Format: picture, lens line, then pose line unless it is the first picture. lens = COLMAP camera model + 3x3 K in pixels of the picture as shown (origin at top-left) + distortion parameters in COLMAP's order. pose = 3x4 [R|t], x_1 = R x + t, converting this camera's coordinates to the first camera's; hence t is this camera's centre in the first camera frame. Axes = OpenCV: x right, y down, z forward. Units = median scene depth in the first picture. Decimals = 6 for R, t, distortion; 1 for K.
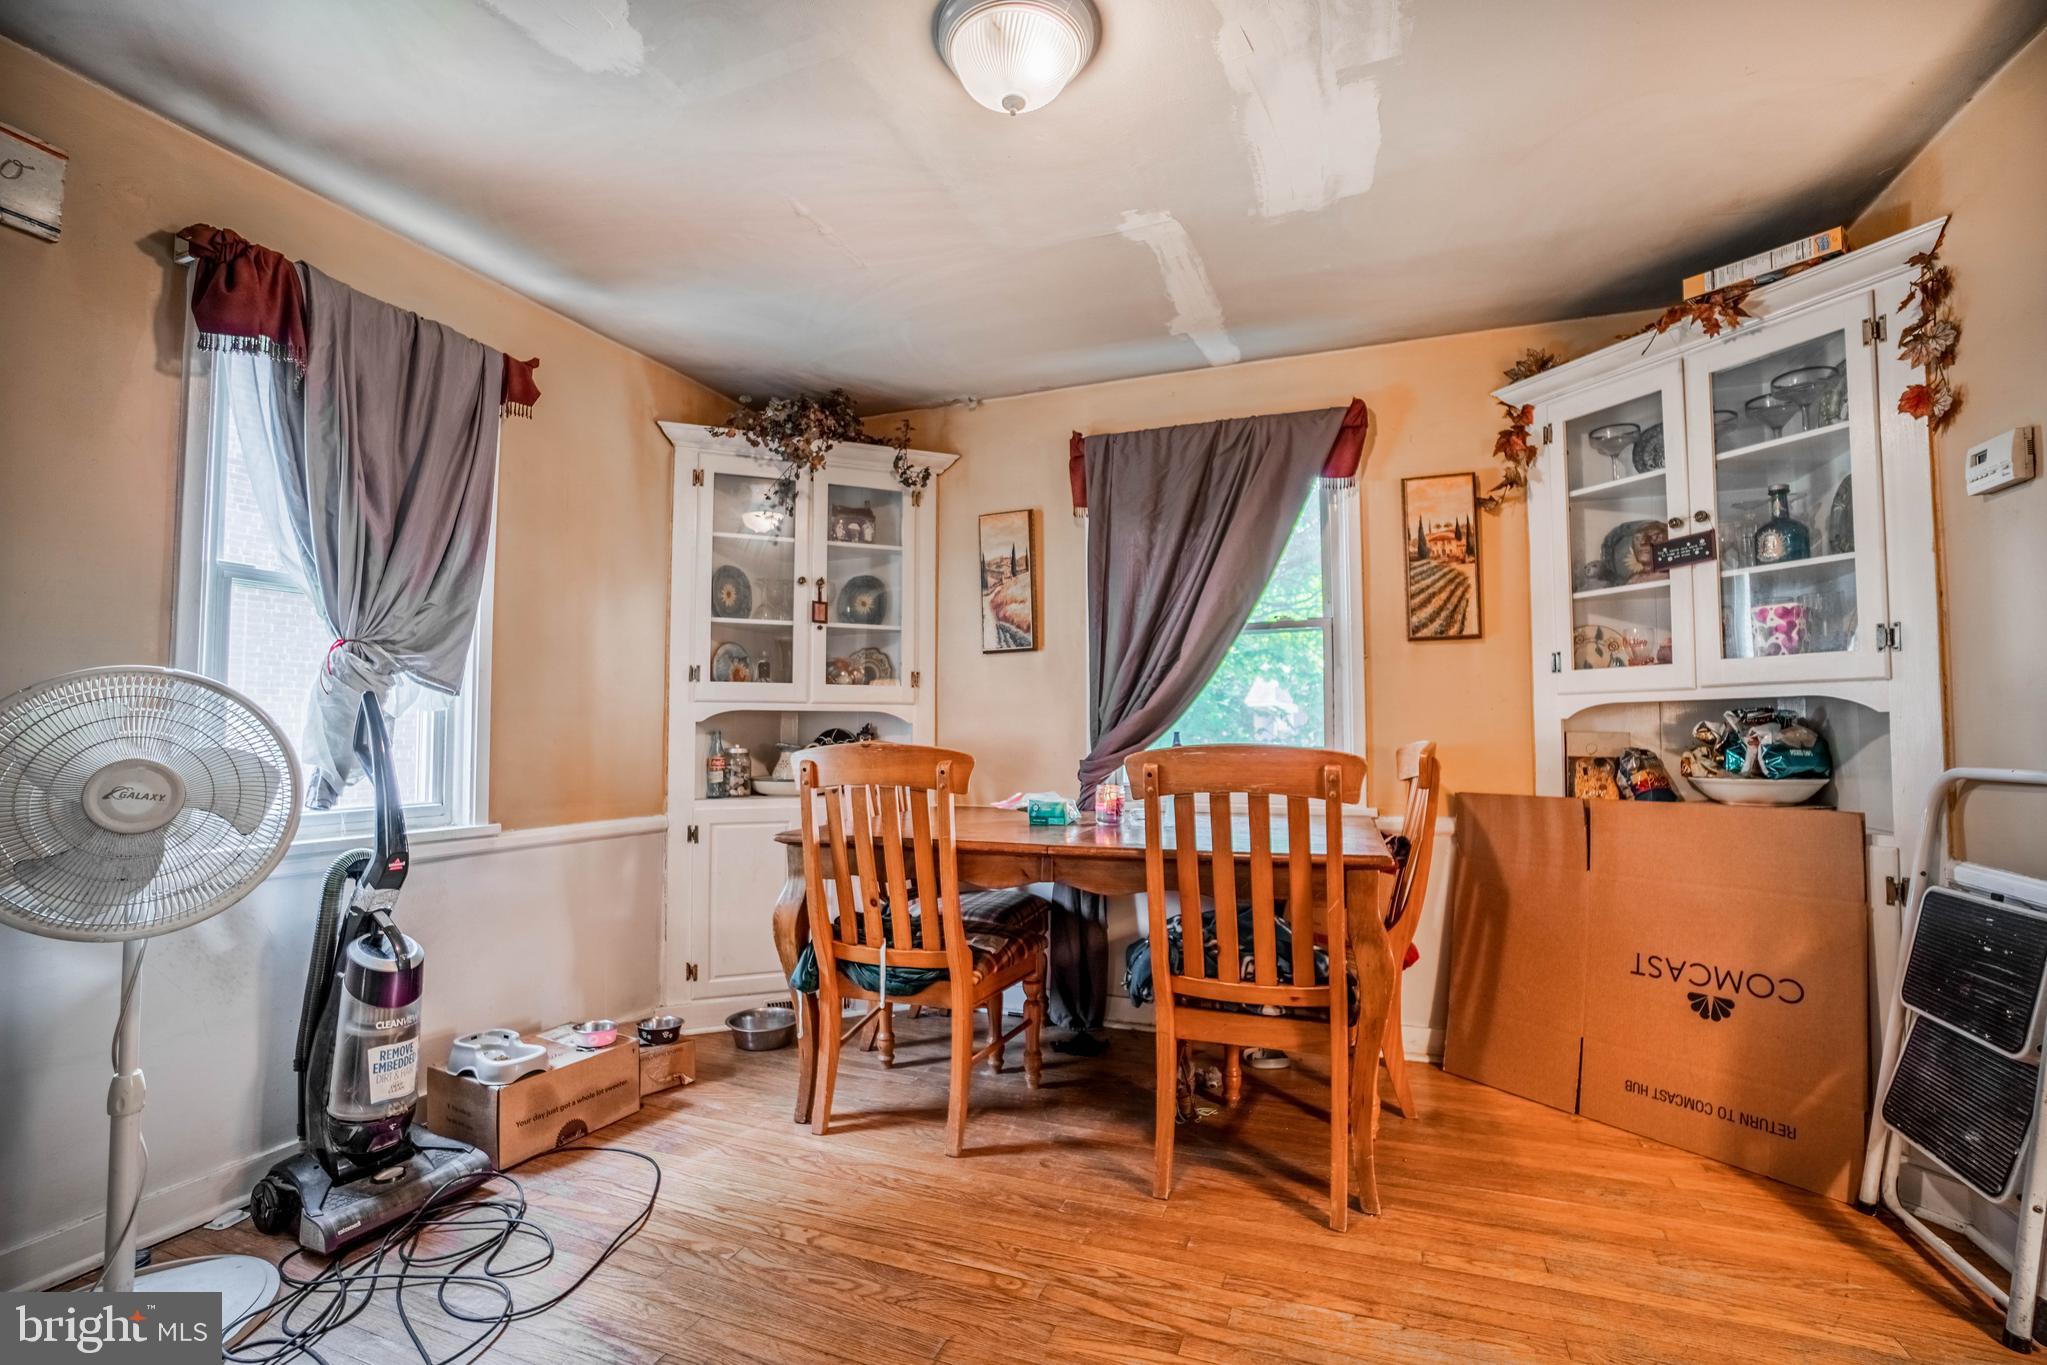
lens RADIAL K [[920.6, 0, 1015.2], [0, 920.6, 685.8], [0, 0, 1]] dist [-0.062130, 0.023951]
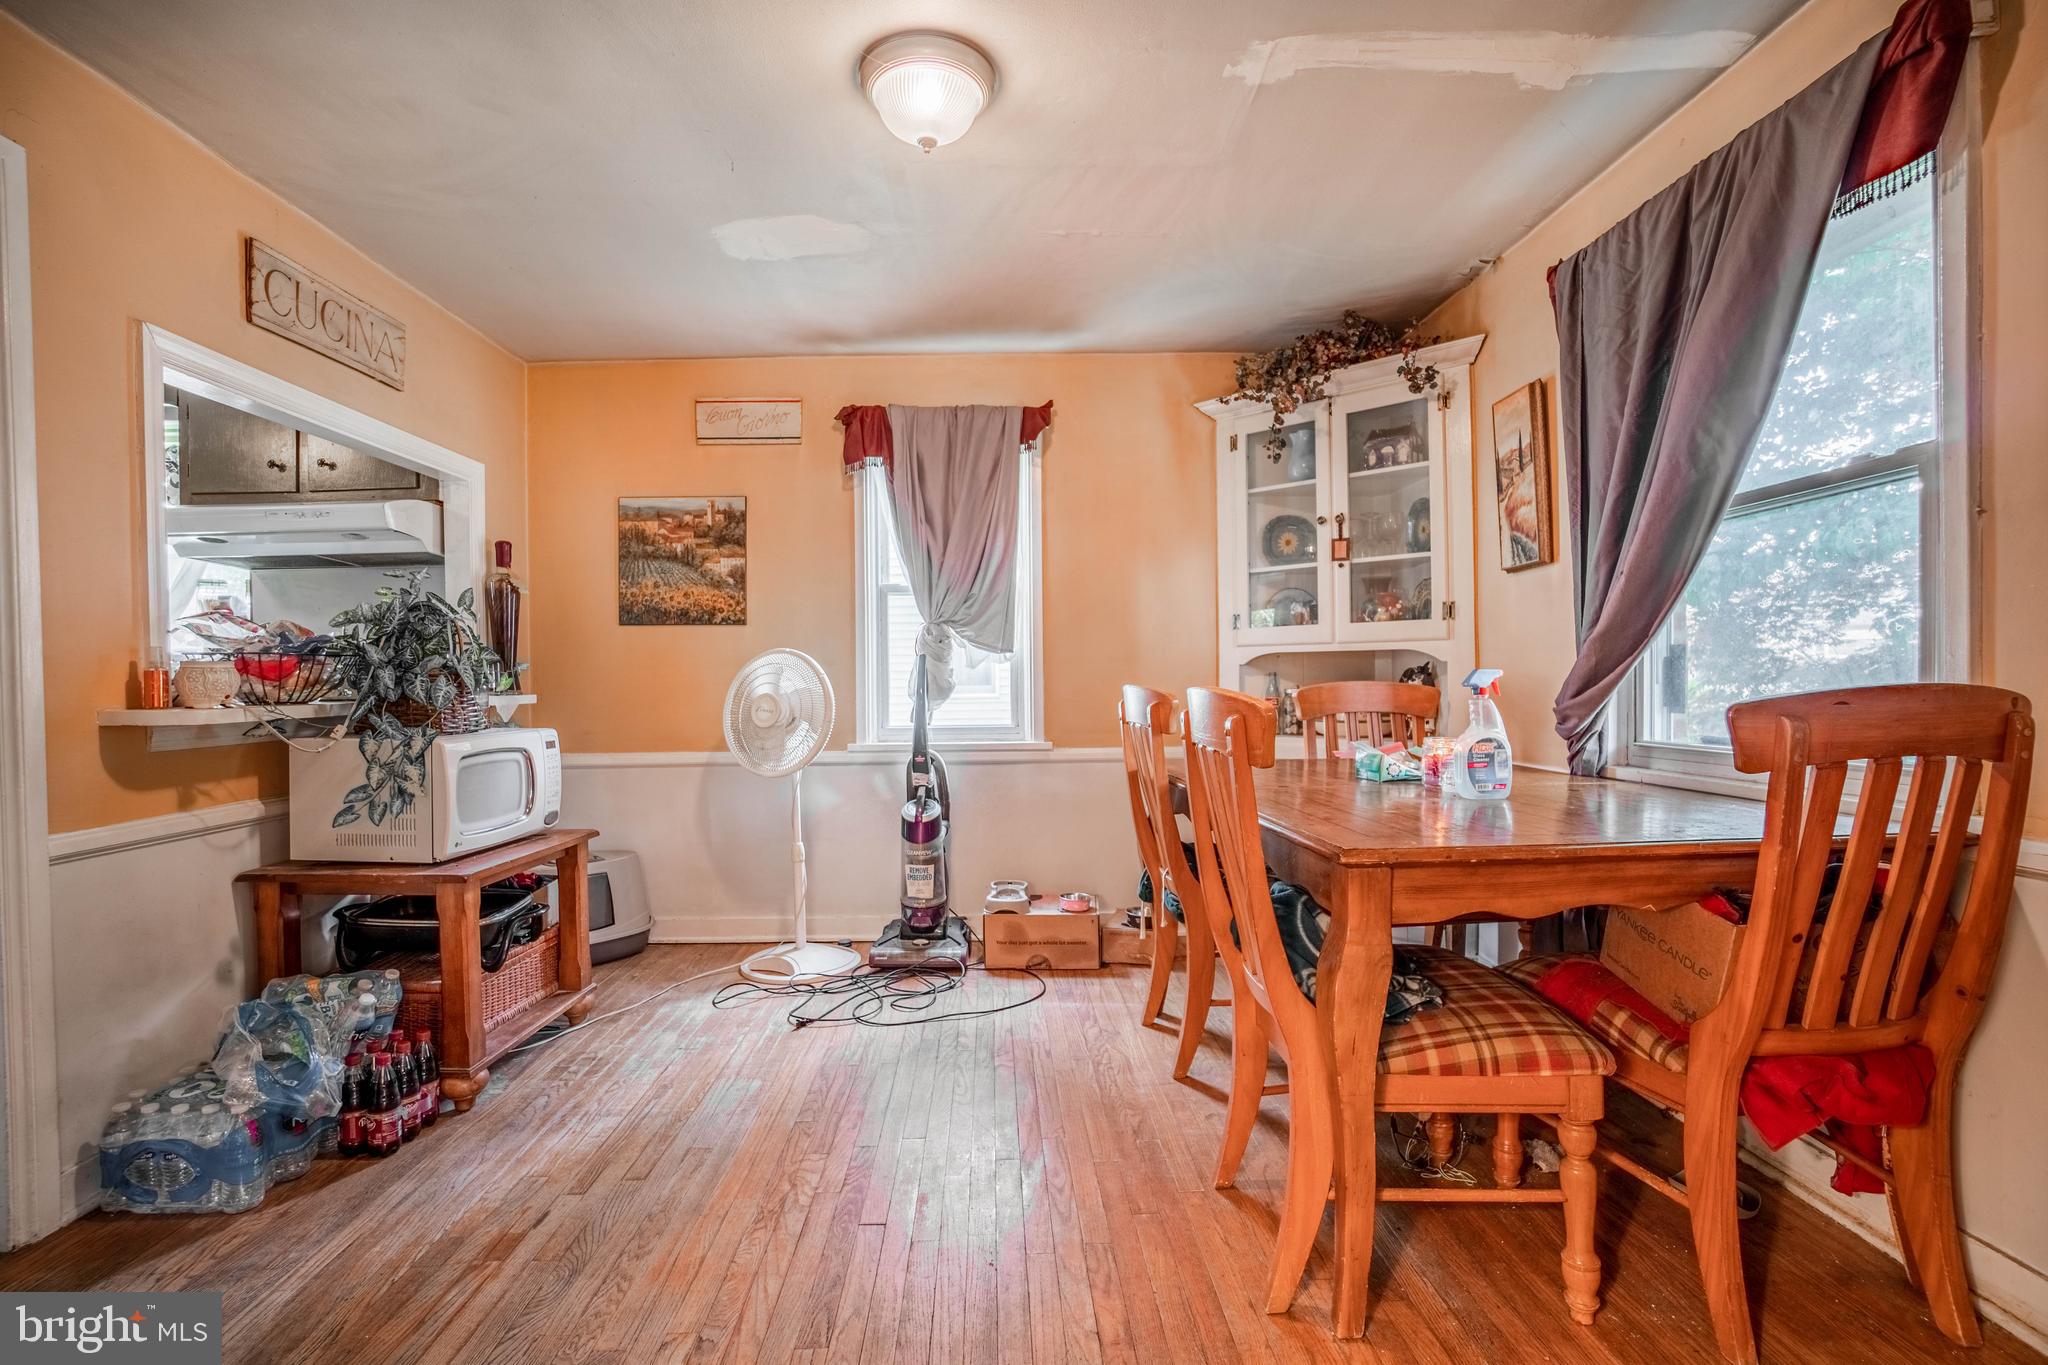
lens RADIAL K [[921.1, 0, 1015.7], [0, 921.1, 685.8], [0, 0, 1]] dist [-0.062130, 0.023951]
pose [[0.400469, 0.003535, -0.916303, 0.545786], [0.058890, 0.997826, 0.029587, 0.015526], [0.914416, -0.065810, 0.399391, 0.291339]]
